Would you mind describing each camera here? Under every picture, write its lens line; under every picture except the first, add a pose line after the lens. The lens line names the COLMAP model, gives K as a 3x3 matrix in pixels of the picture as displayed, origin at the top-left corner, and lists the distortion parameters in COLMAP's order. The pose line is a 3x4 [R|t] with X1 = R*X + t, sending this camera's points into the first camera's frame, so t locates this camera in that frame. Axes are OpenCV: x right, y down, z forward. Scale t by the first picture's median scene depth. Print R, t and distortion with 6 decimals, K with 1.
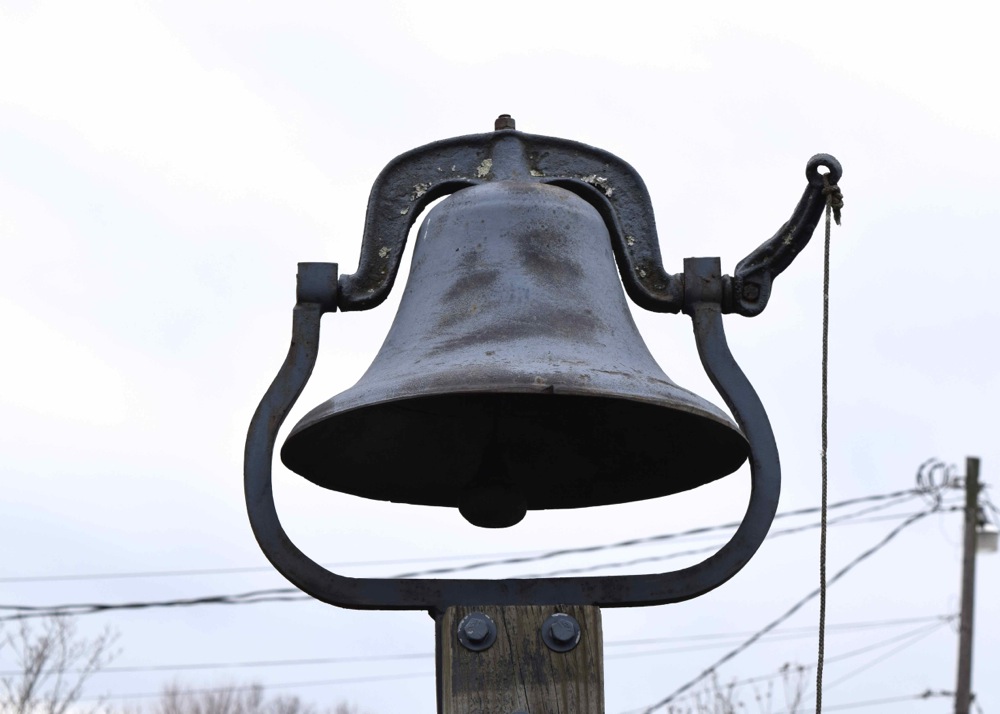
lens RADIAL K [[2734.4, 0, 497.7], [0, 2734.4, 353.1], [0, 0, 1]] dist [0.171012, 0.000000]
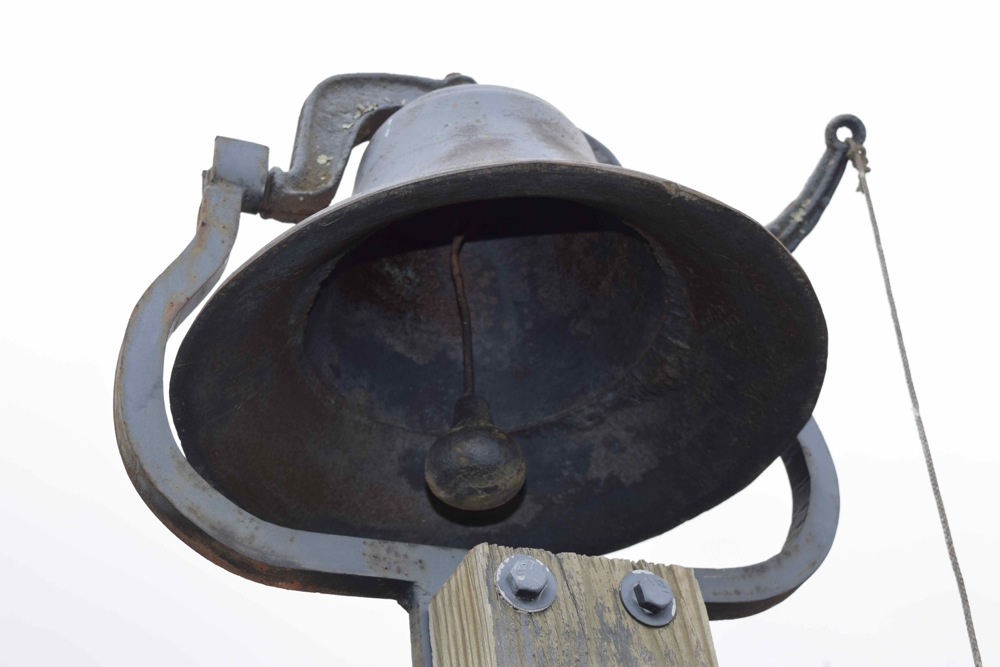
lens RADIAL K [[1368.0, 0, 504.2], [0, 1368.0, 330.6], [0, 0, 1]] dist [-0.032853, 0.000000]
pose [[0.943095, 0.131736, 0.305317, -0.105832], [0.007310, 0.909743, -0.415108, 0.167583], [-0.332444, 0.393718, 0.857011, 0.688893]]
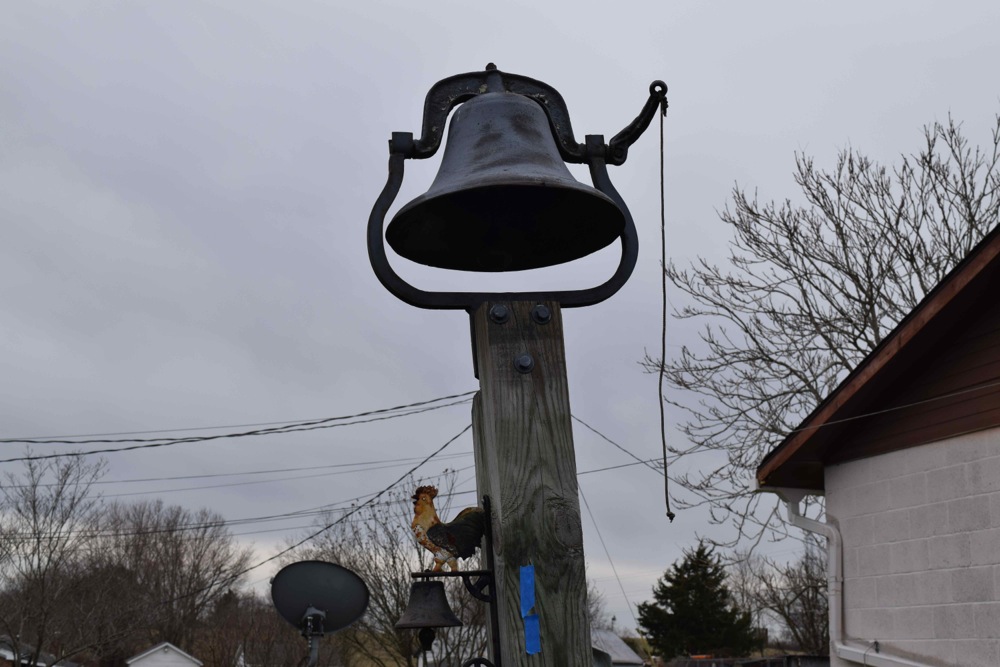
lens RADIAL K [[1347.0, 0, 503.1], [0, 1347.0, 339.9], [0, 0, 1]] dist [-0.009900, 0.000000]
pose [[0.984841, -0.008002, 0.173274, -0.162717], [0.008219, 0.999966, -0.000534, 0.115009], [-0.173264, 0.001950, 0.984874, 0.056460]]
